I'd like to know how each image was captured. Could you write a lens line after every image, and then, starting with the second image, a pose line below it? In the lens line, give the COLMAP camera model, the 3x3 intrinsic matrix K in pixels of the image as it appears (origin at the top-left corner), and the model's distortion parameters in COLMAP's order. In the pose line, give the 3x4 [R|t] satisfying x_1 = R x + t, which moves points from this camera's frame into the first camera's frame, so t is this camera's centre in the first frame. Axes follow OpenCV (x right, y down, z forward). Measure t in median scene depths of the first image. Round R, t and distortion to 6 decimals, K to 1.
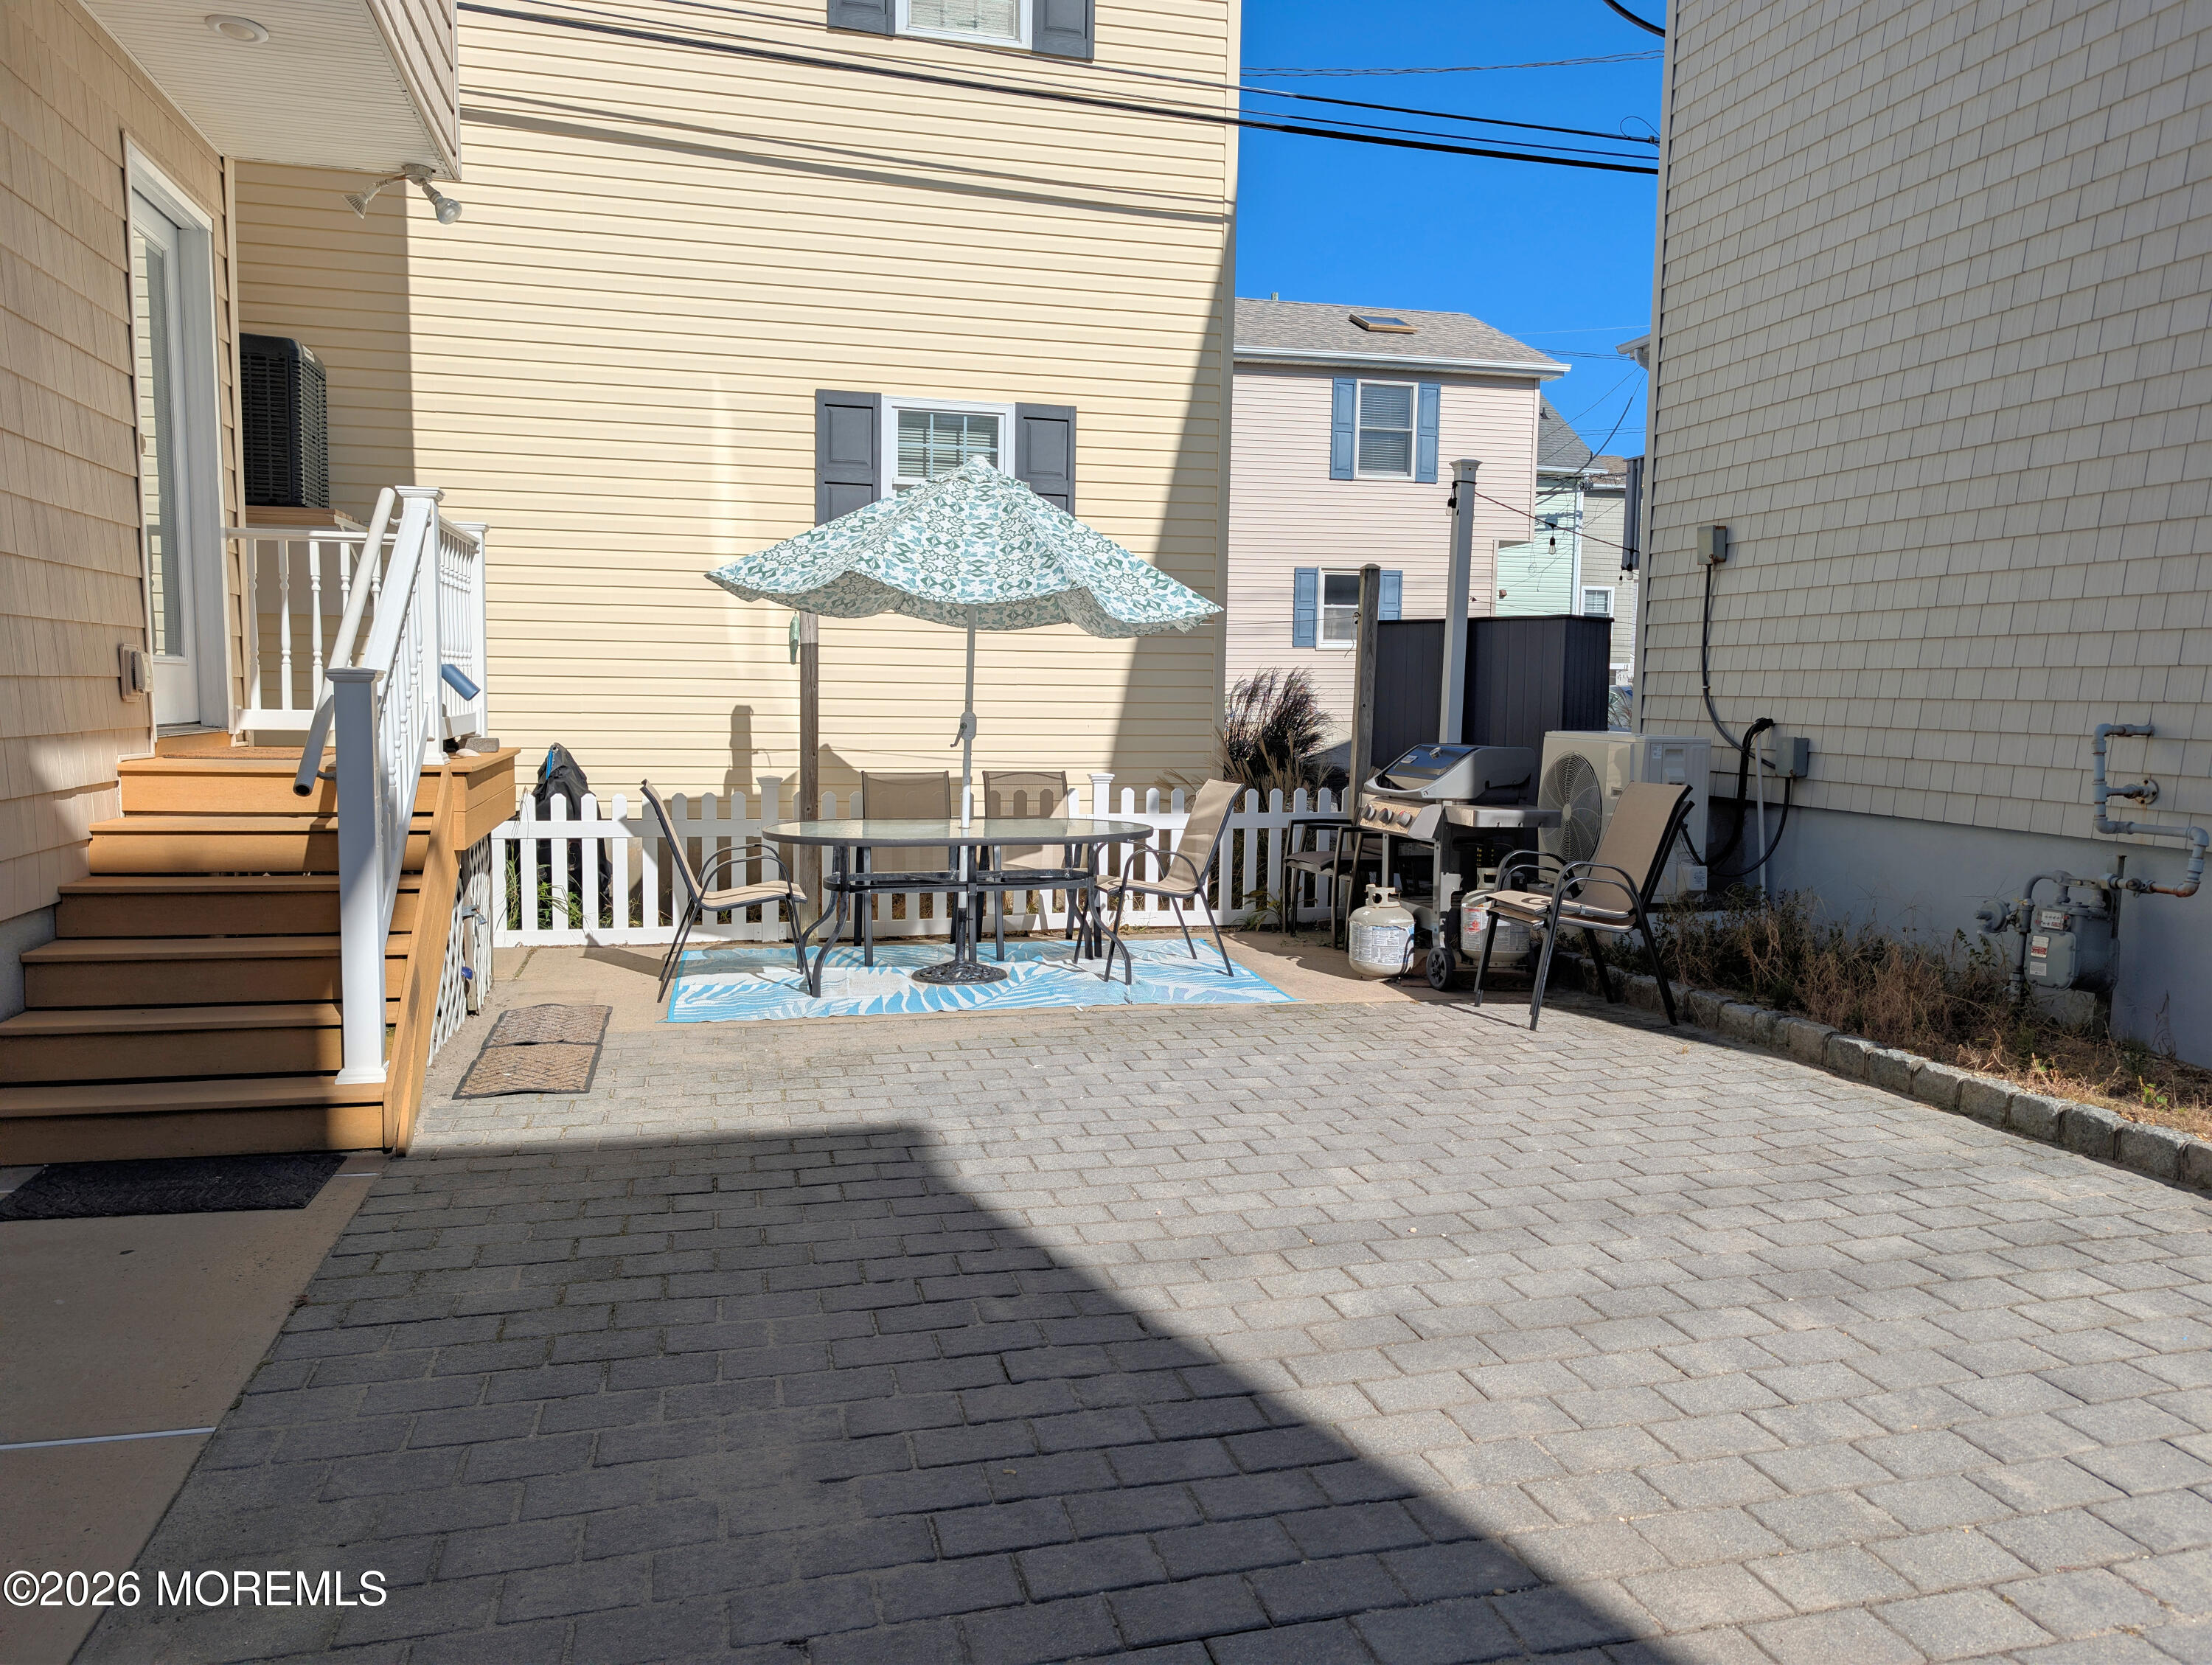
lens RADIAL K [[1586.0, 0, 1121.9], [0, 1586.0, 839.4], [0, 0, 1]] dist [0.004900, -0.005544]
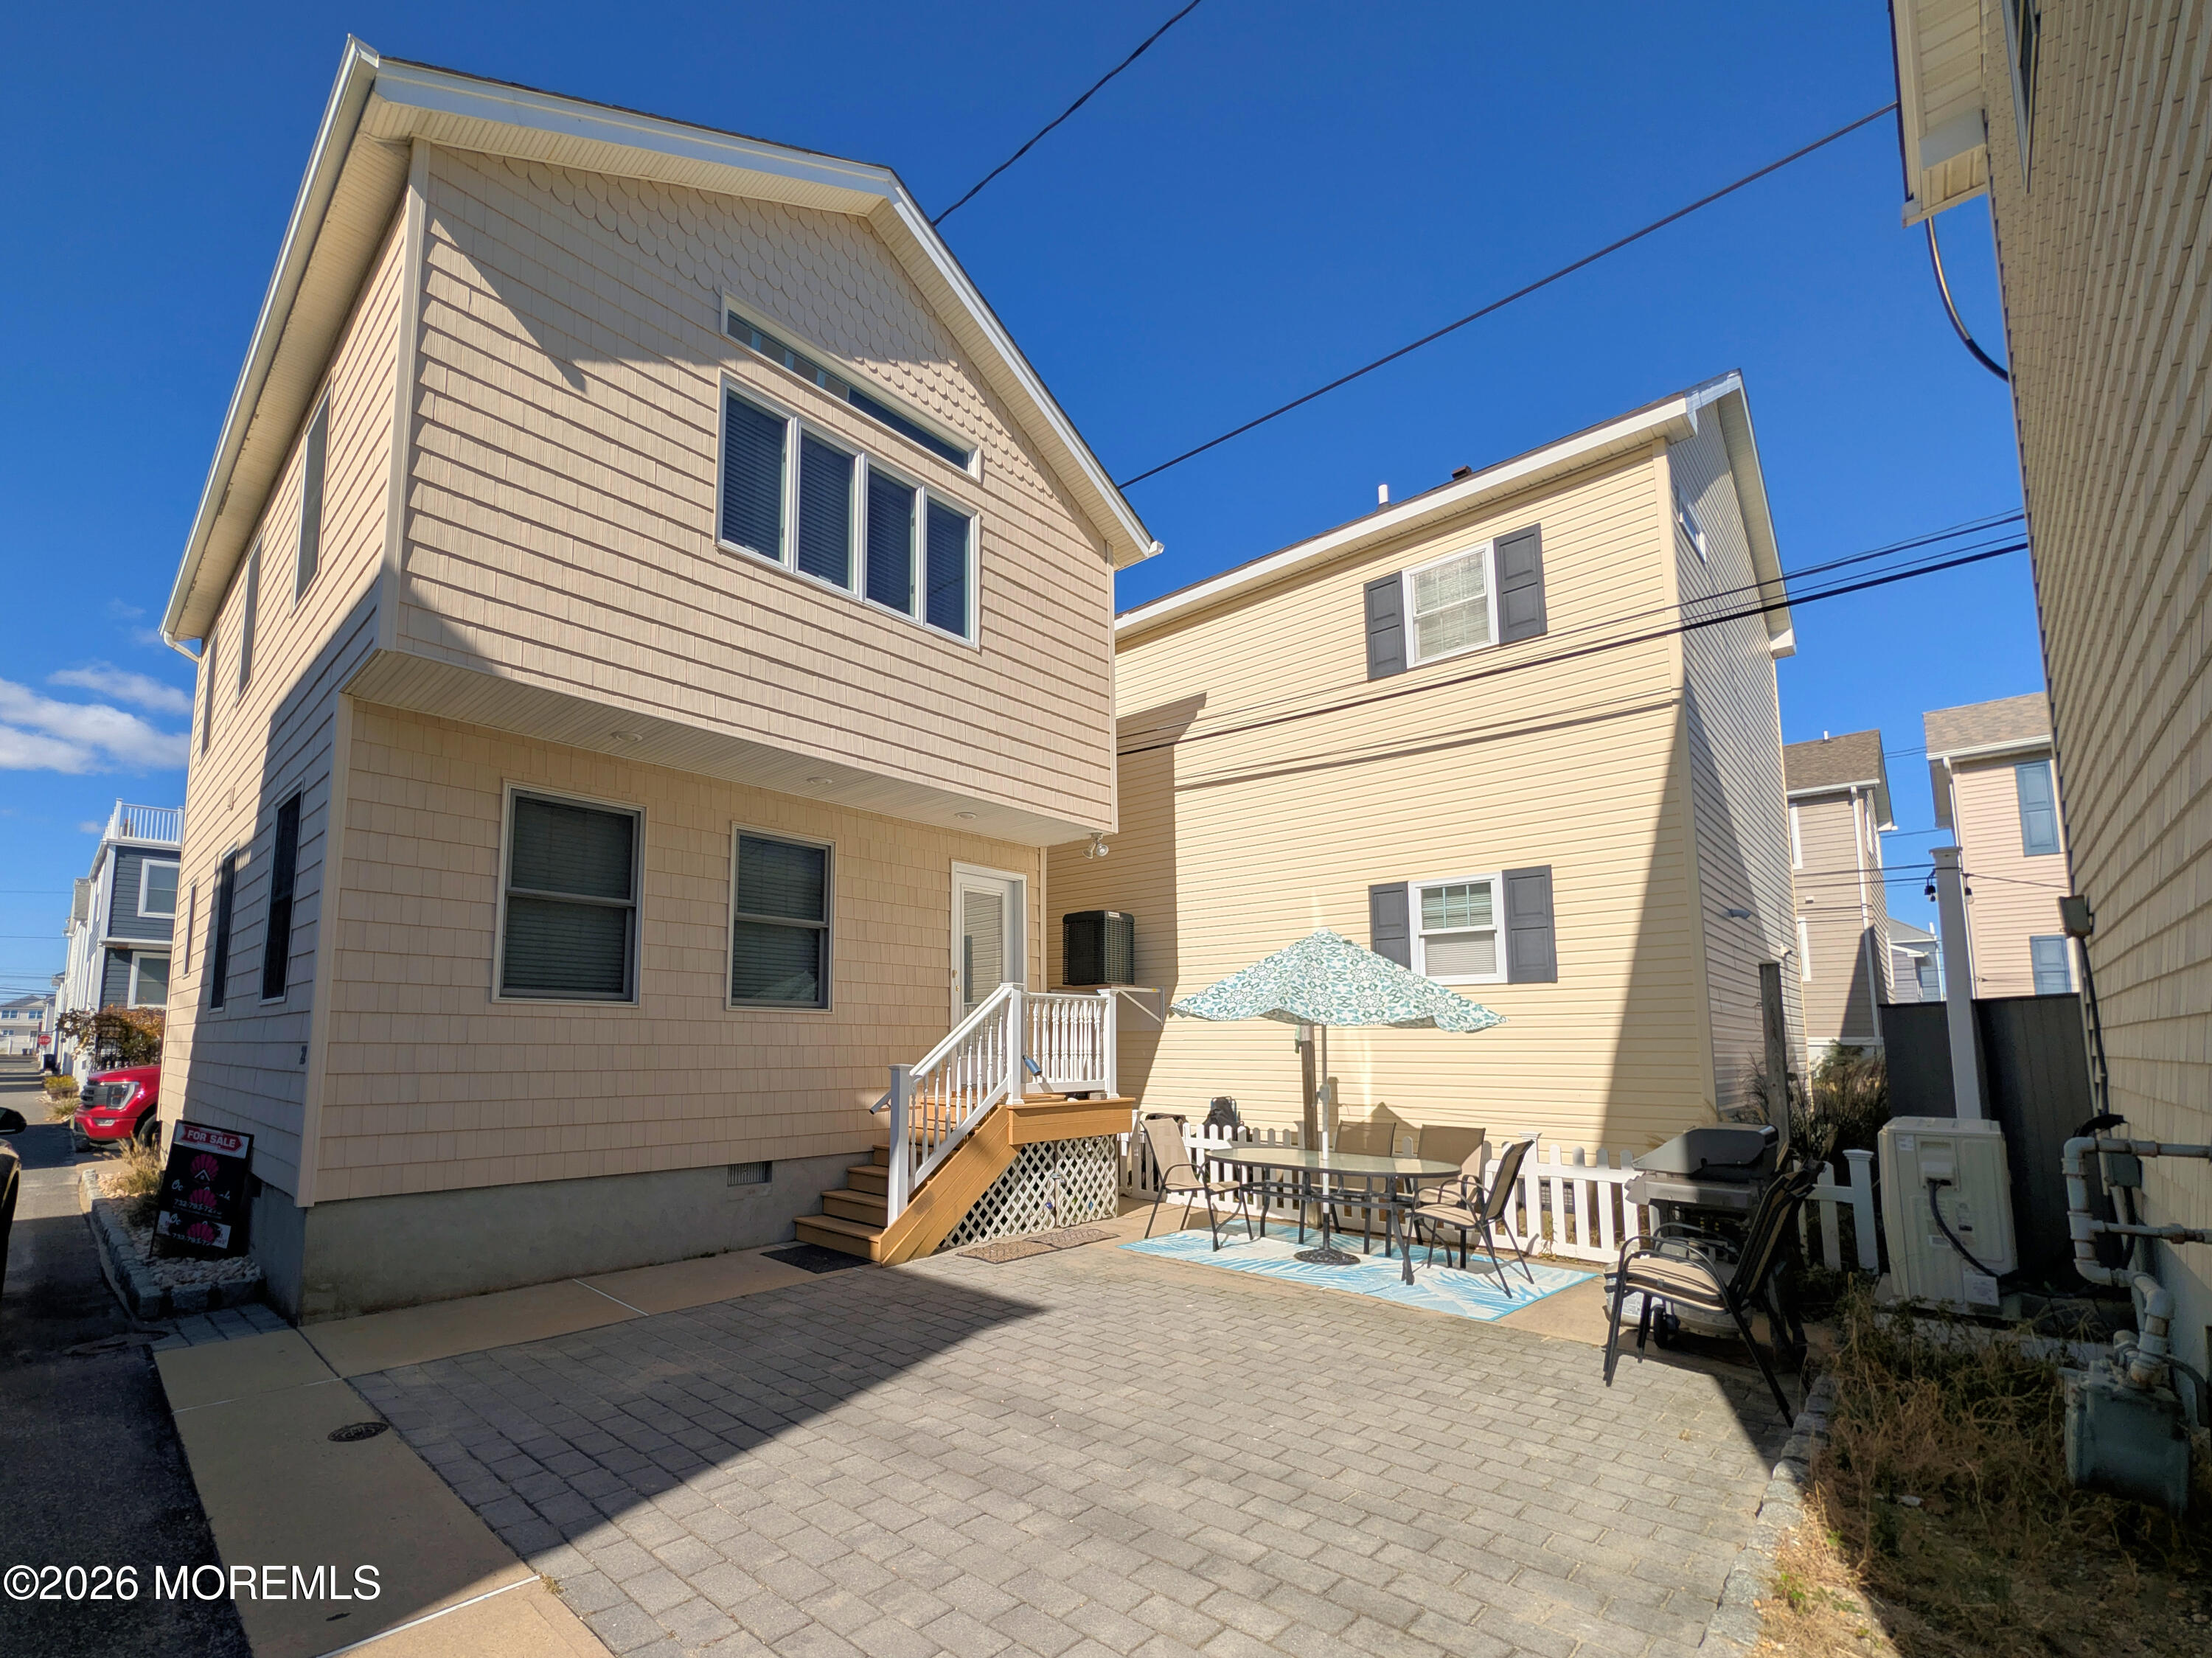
lens RADIAL K [[1084.9, 0, 1103.2], [0, 1084.9, 905.2], [0, 0, 1]] dist [0.006163, 0.000376]
pose [[0.488538, -0.120563, -0.864173, 0.747295], [-0.076764, 0.980629, -0.180206, -0.043895], [0.869159, 0.154375, 0.469819, 0.266529]]
